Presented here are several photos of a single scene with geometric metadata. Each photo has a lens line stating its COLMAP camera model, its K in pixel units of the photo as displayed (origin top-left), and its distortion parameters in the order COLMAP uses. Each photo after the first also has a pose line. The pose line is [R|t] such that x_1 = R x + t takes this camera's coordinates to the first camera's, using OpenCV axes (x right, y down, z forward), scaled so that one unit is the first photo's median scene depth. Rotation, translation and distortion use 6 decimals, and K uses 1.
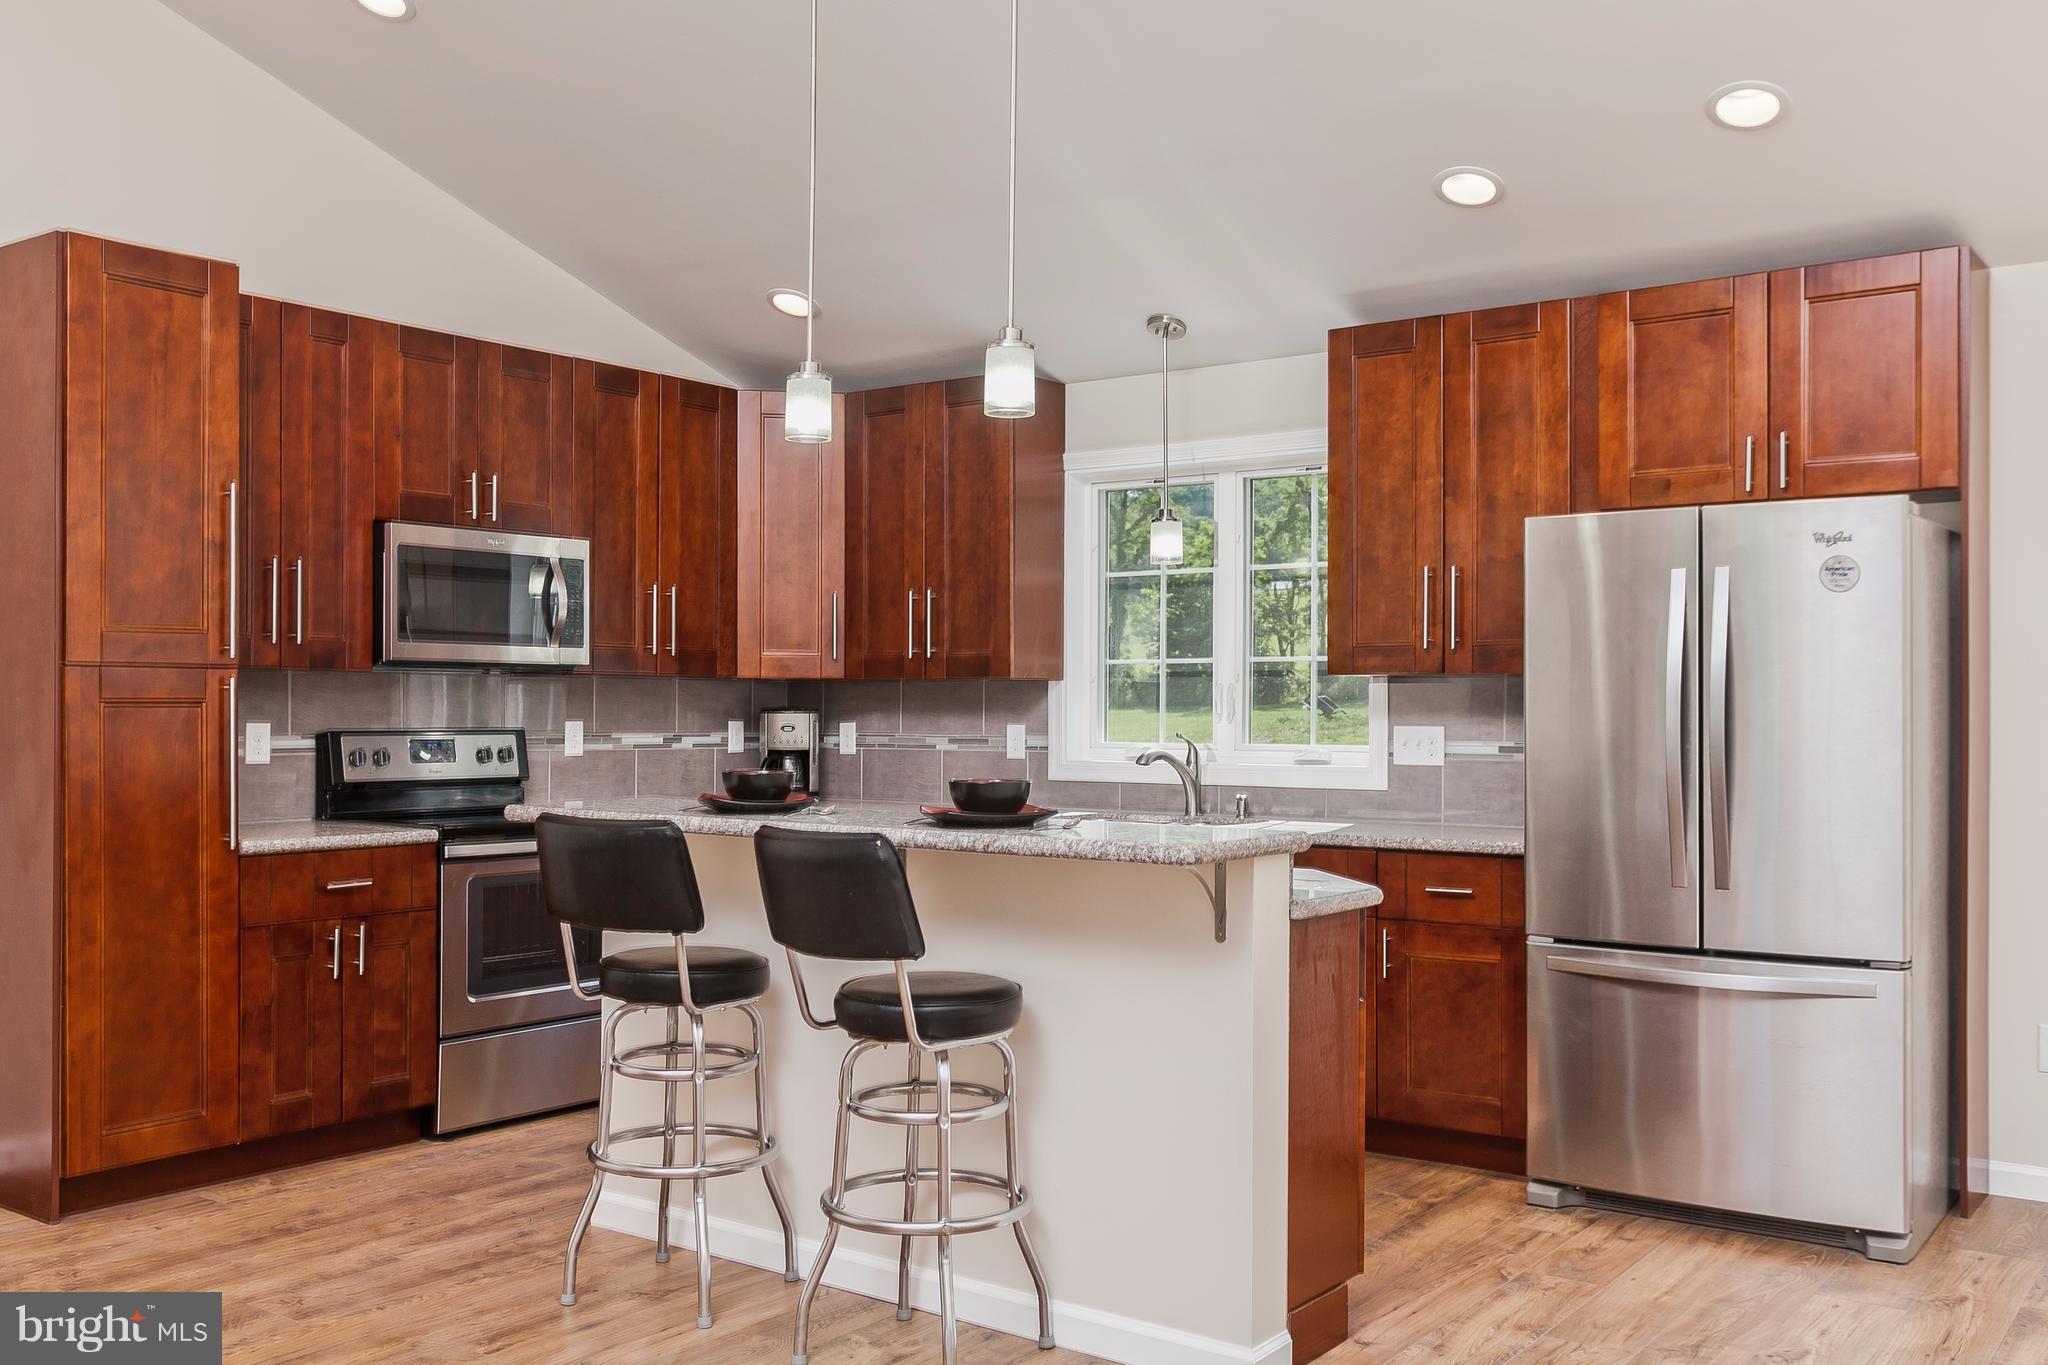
lens RADIAL K [[1875.6, 0, 1017.3], [0, 1875.6, 695.3], [0, 0, 1]] dist [-0.008955, 0.000000]
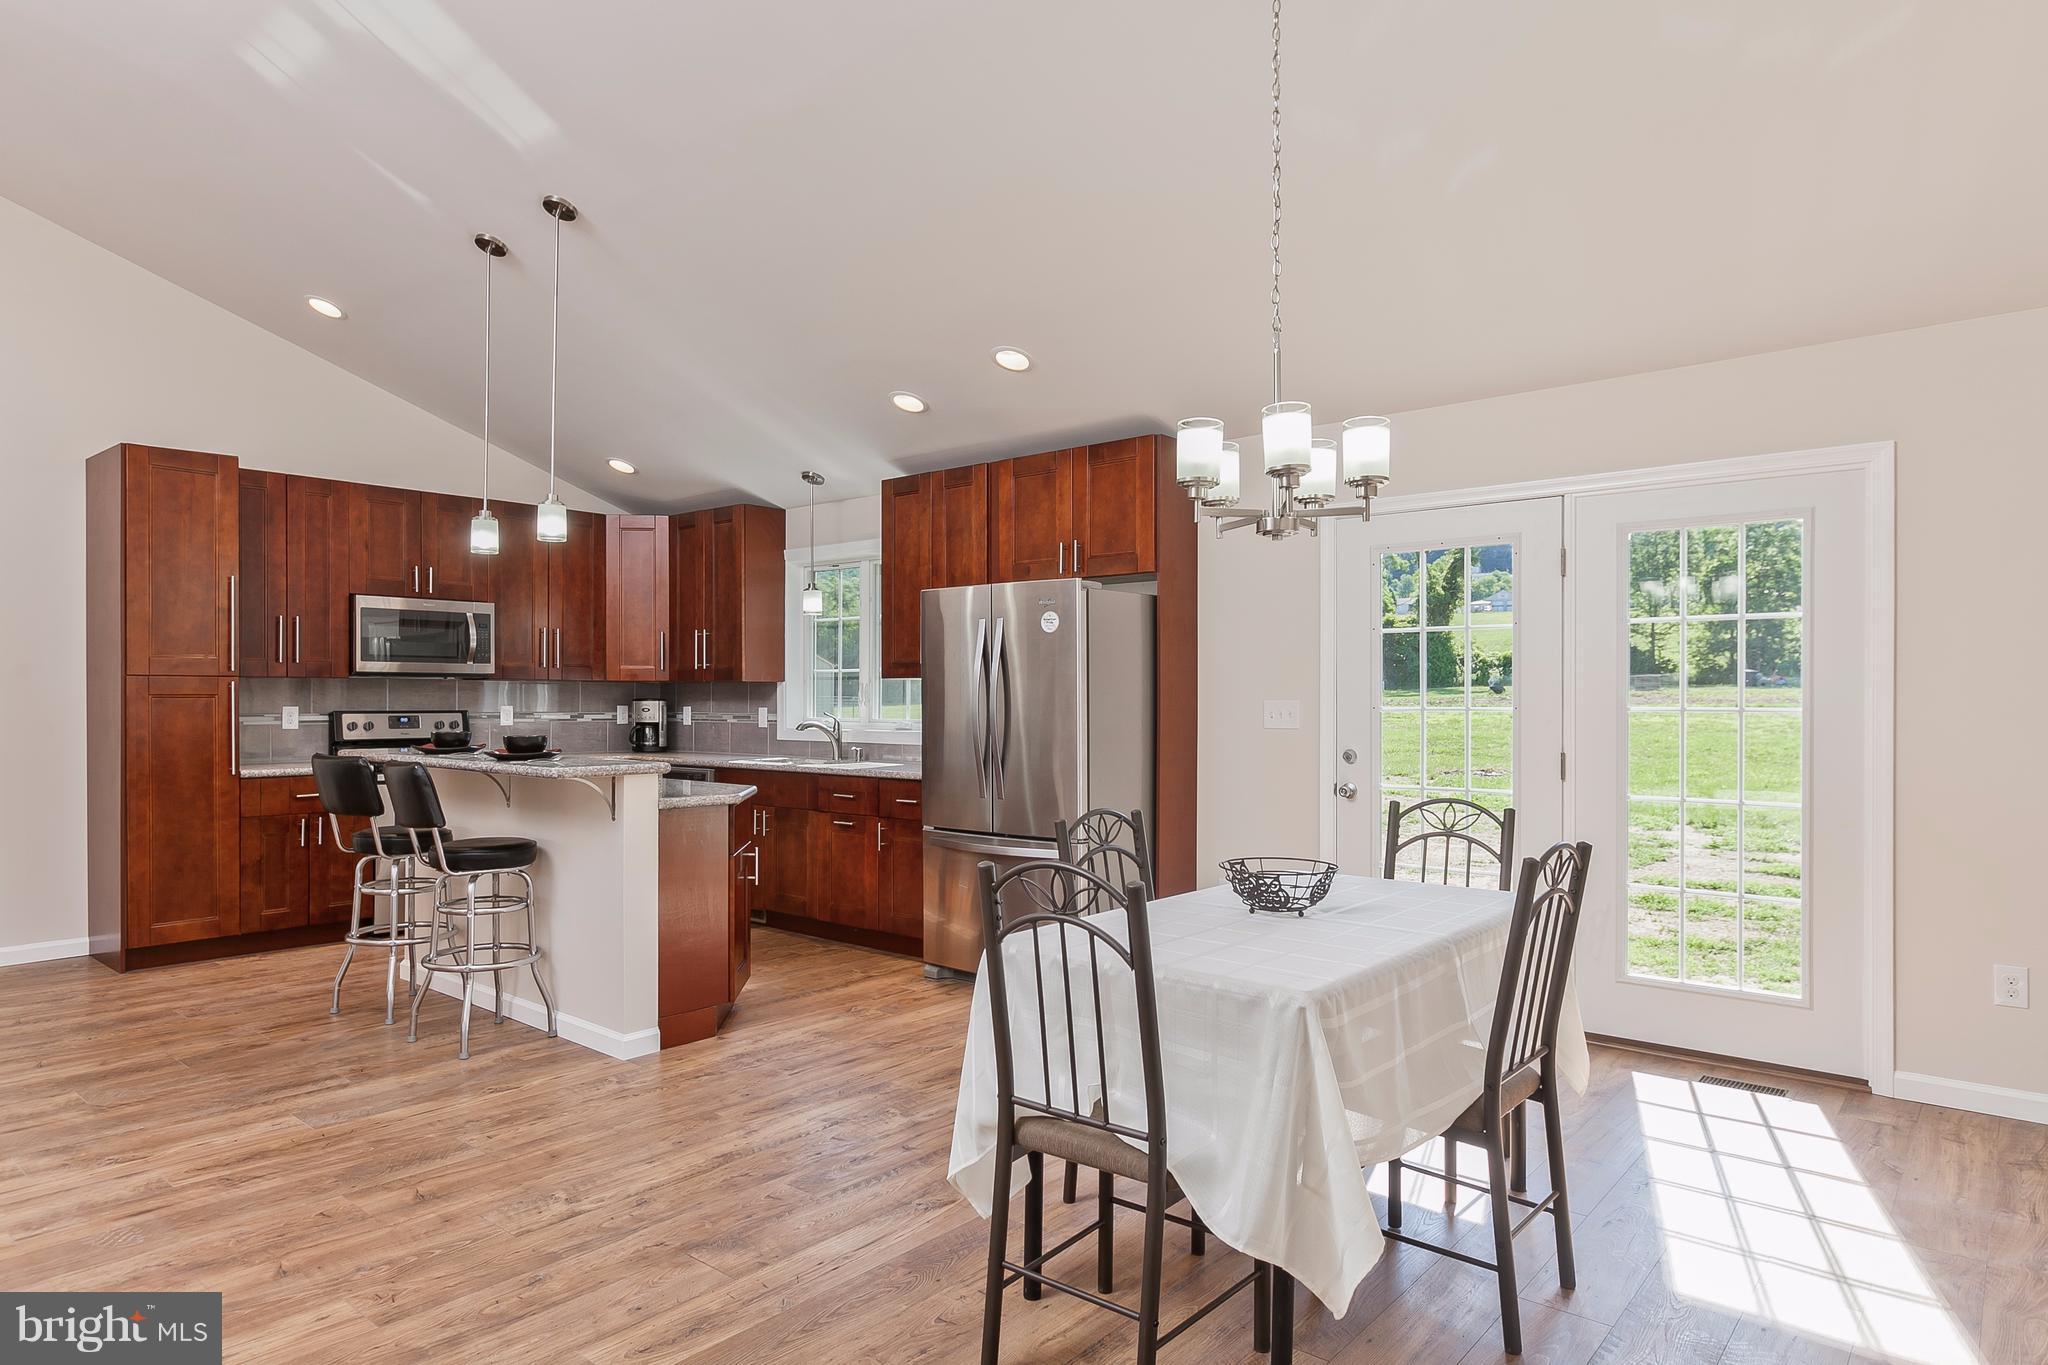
lens RADIAL K [[1233.0, 0, 1018.5], [0, 1233.0, 696.2], [0, 0, 1]] dist [0.005833, 0.002046]
pose [[0.997224, -0.001095, -0.074458, 0.367586], [0.001457, 0.999987, 0.004803, -0.000040], [0.074451, -0.004898, 0.997213, -0.129597]]
